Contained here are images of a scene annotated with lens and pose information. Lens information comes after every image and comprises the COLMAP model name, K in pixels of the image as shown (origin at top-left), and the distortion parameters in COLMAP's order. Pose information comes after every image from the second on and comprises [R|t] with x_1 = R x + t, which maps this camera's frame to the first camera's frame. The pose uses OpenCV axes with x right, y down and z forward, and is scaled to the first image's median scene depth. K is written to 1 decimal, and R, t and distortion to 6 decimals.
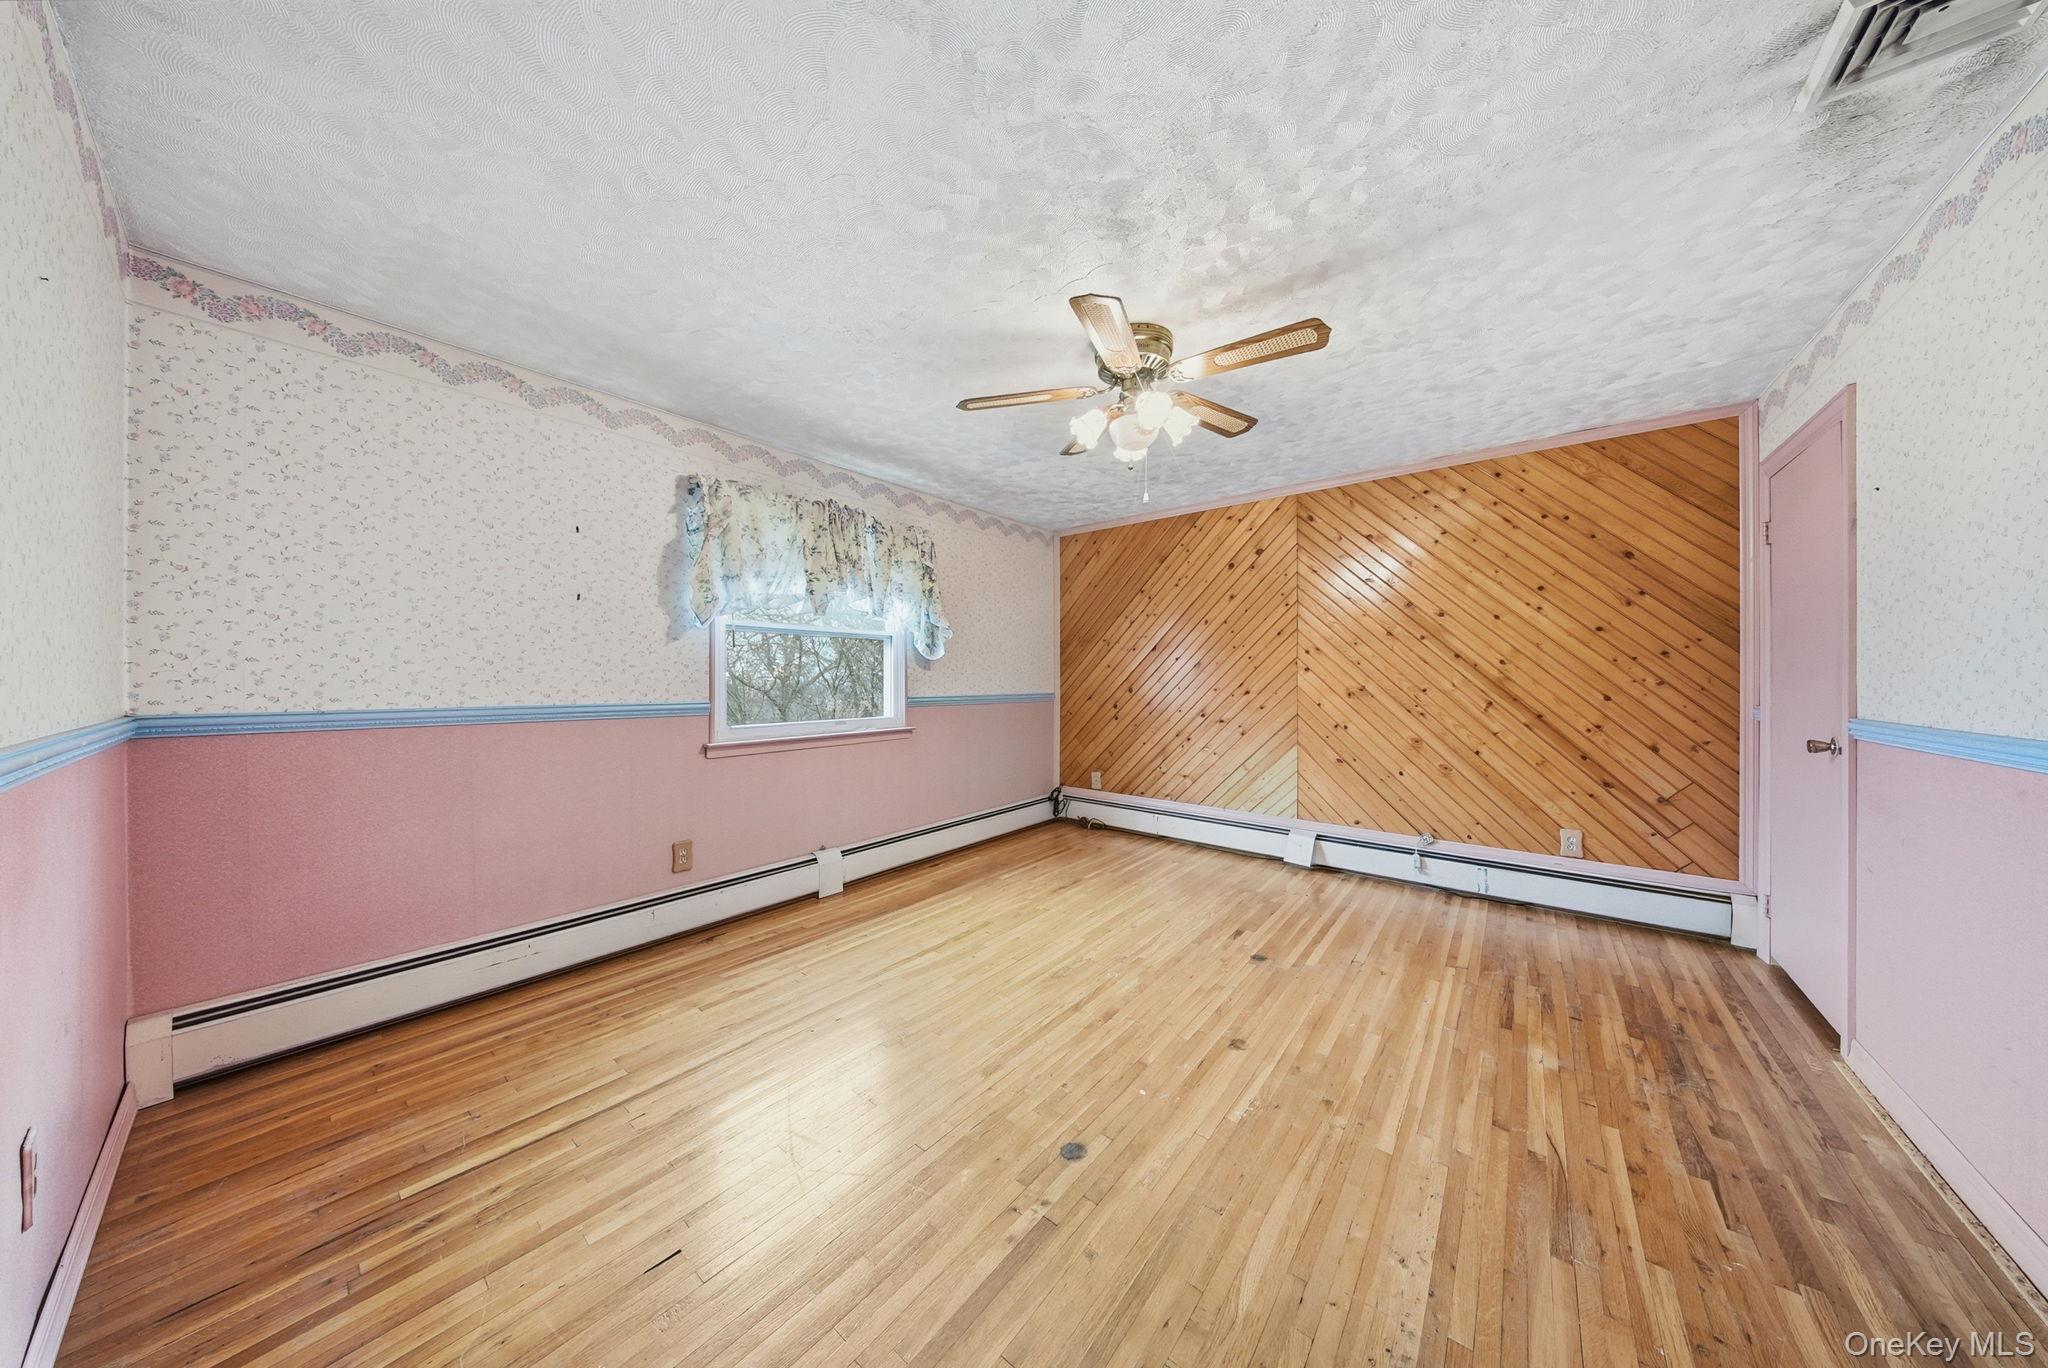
lens RADIAL K [[610.3, 0, 1021.8], [0, 610.3, 687.5], [0, 0, 1]] dist [0.000461, -0.001226]
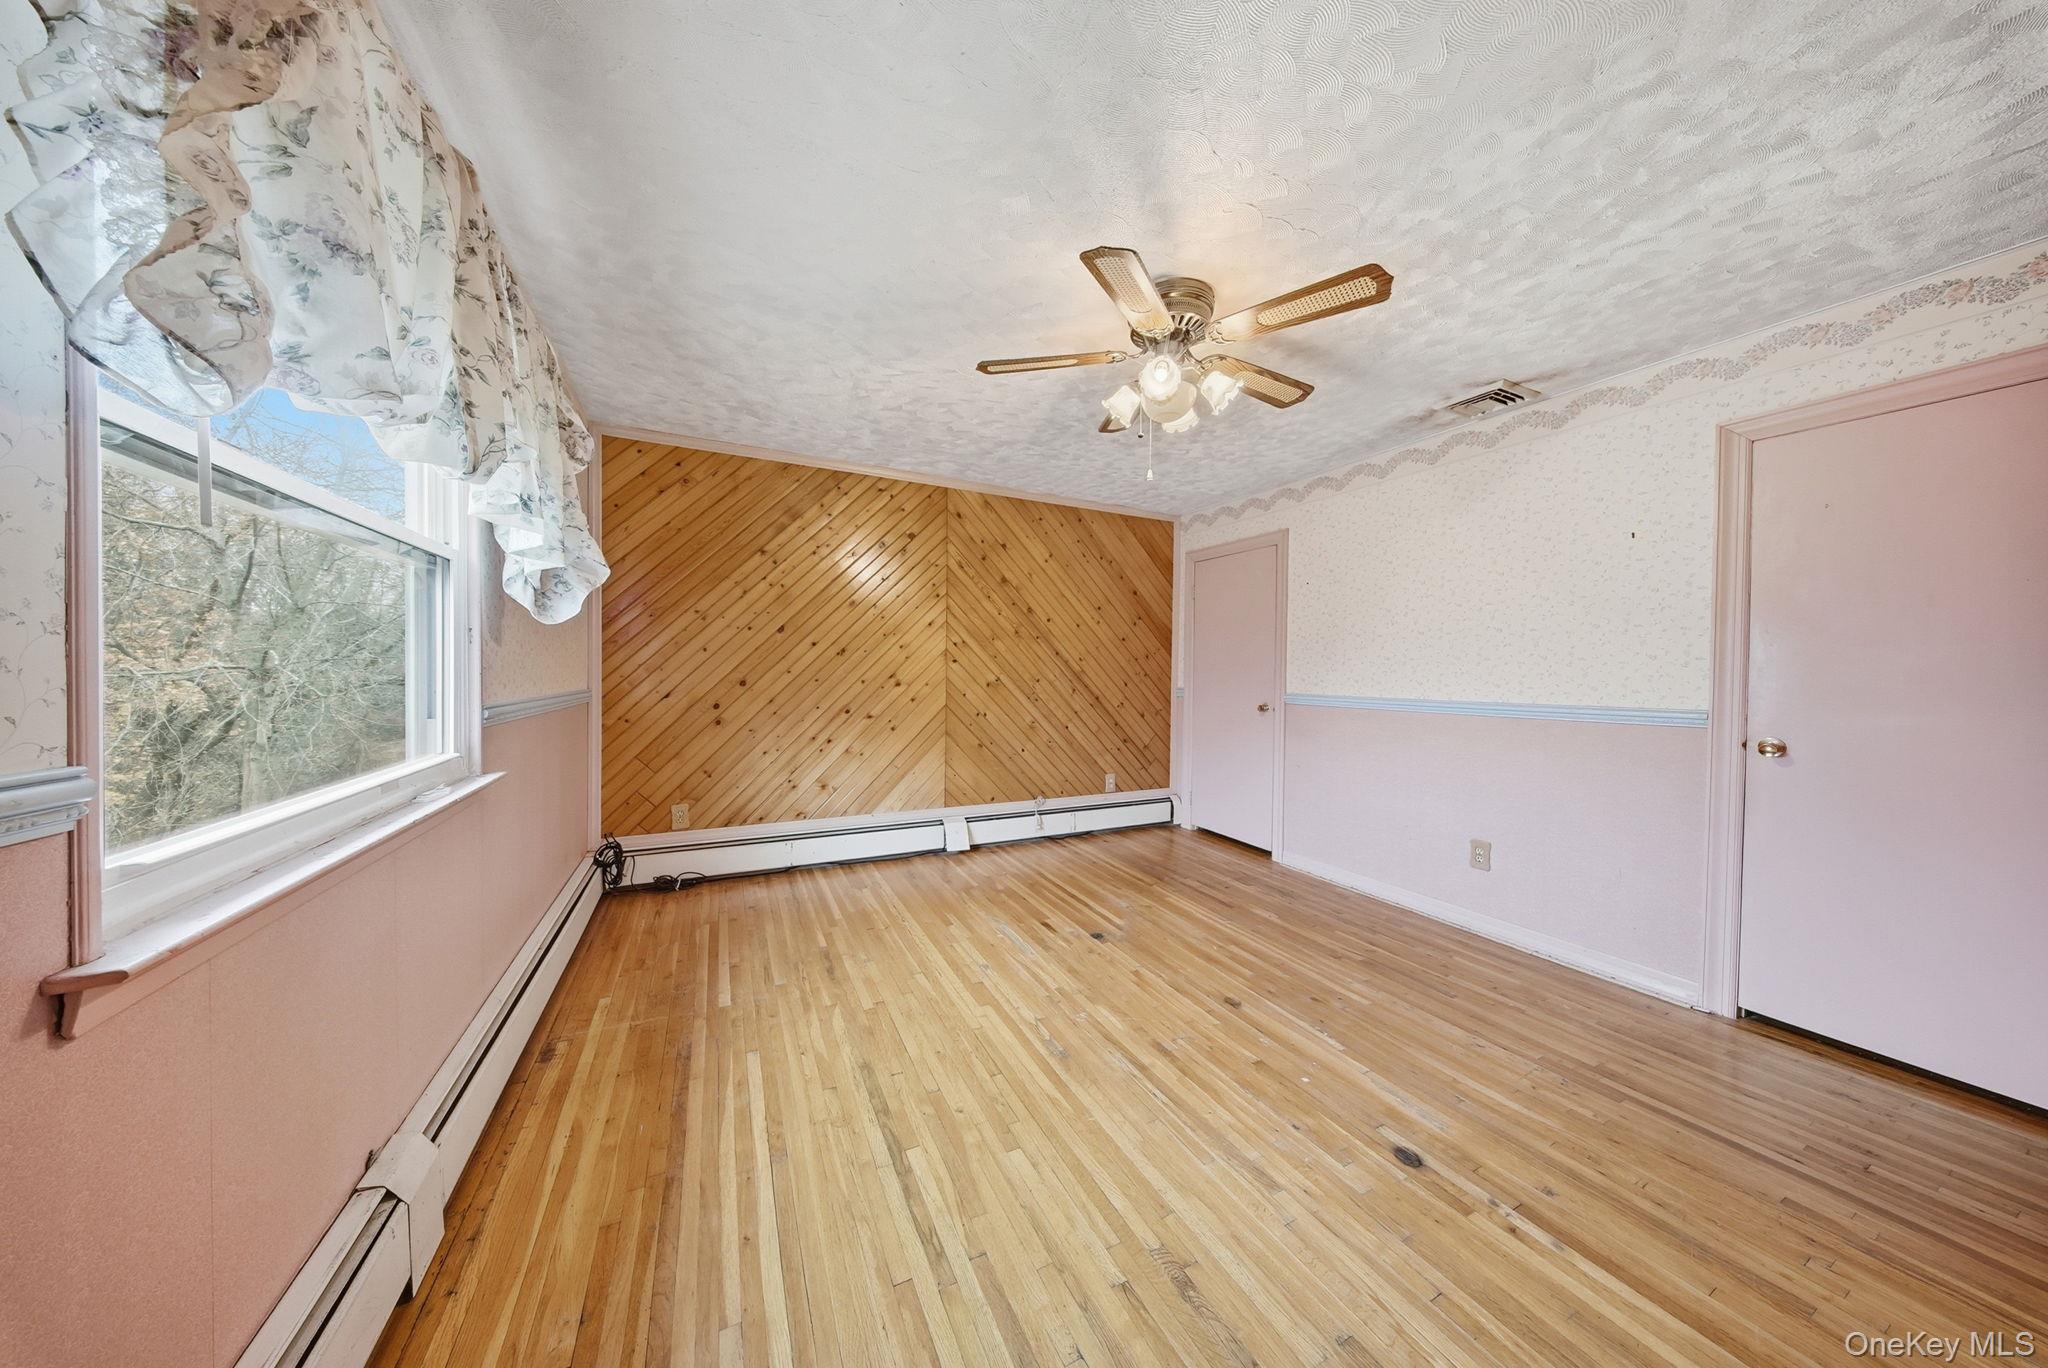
lens RADIAL K [[610.3, 0, 1021.8], [0, 610.3, 687.5], [0, 0, 1]] dist [0.000461, -0.001226]
pose [[0.412804, -0.020931, 0.910579, -0.474784], [0.001006, 0.999746, 0.022525, -0.008988], [-0.910819, -0.008383, 0.412720, 0.526206]]
